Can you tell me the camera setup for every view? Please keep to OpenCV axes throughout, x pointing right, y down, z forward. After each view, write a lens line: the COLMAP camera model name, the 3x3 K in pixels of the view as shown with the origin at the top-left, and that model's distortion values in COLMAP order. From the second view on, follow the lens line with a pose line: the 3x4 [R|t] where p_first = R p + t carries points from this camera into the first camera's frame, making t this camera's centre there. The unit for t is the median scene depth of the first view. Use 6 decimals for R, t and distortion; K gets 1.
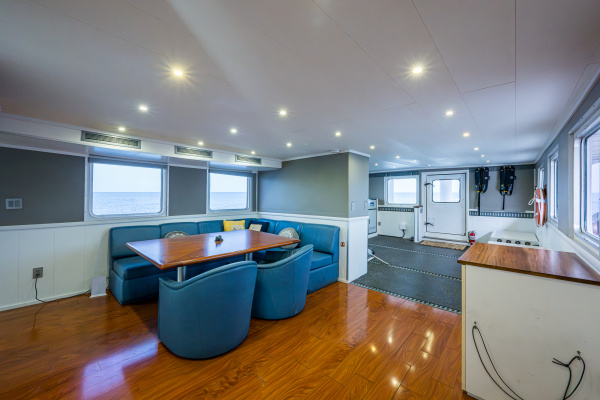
lens RADIAL K [[243.2, 0, 300.0], [0, 243.2, 200.0], [0, 0, 1]] dist [-0.000032, 0.000010]
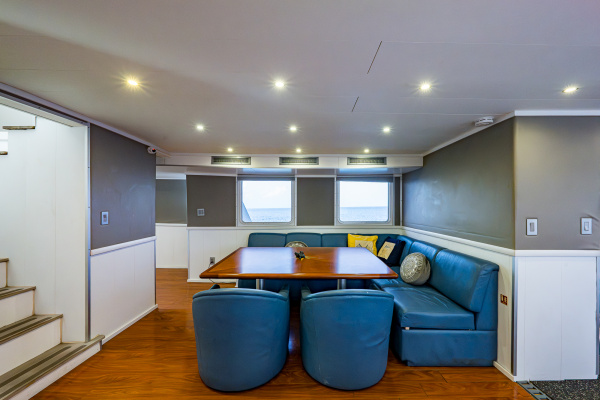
lens RADIAL K [[249.6, 0, 301.5], [0, 249.6, 206.8], [0, 0, 1]] dist [-0.001126, -0.000132]
pose [[0.663557, -0.004236, -0.748113, 0.281567], [-0.005517, 0.999929, -0.010555, -0.004615], [0.748105, 0.011131, 0.663487, 0.326212]]
